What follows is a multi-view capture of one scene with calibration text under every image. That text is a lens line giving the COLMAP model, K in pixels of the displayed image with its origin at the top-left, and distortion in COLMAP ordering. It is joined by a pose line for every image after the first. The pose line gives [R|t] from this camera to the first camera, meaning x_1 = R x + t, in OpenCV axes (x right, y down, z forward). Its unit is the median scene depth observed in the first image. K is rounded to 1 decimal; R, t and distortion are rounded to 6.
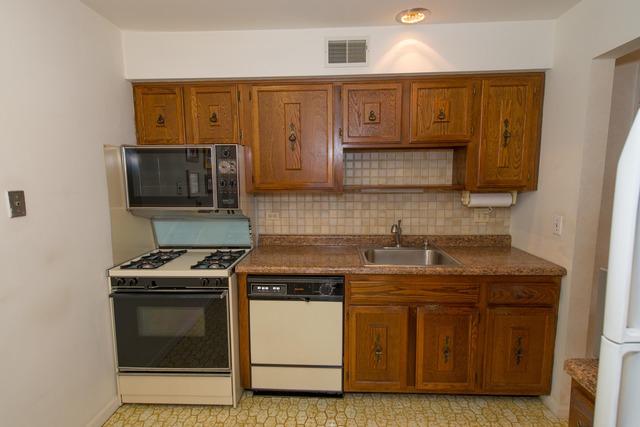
lens RADIAL K [[308.3, 0, 320.0], [0, 308.3, 213.5], [0, 0, 1]] dist [0.003971, -0.000095]
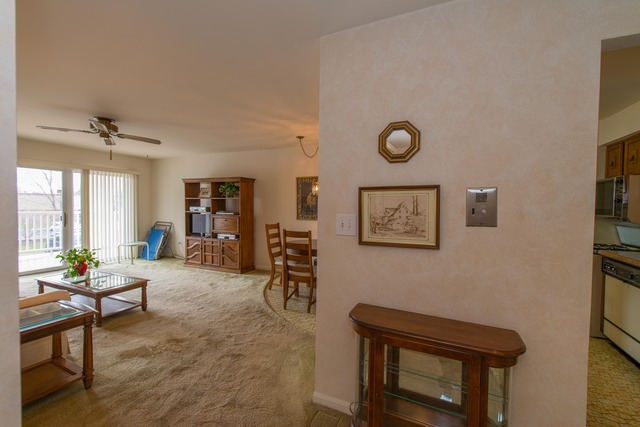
lens RADIAL K [[272.4, 0, 320.0], [0, 272.4, 213.5], [0, 0, 1]] dist [-0.001695, -0.000243]
pose [[-0.380560, 0.030958, -0.924238, 1.529455], [-0.115731, 0.989988, 0.080813, 0.032181], [0.917486, 0.137717, -0.373167, 0.145418]]
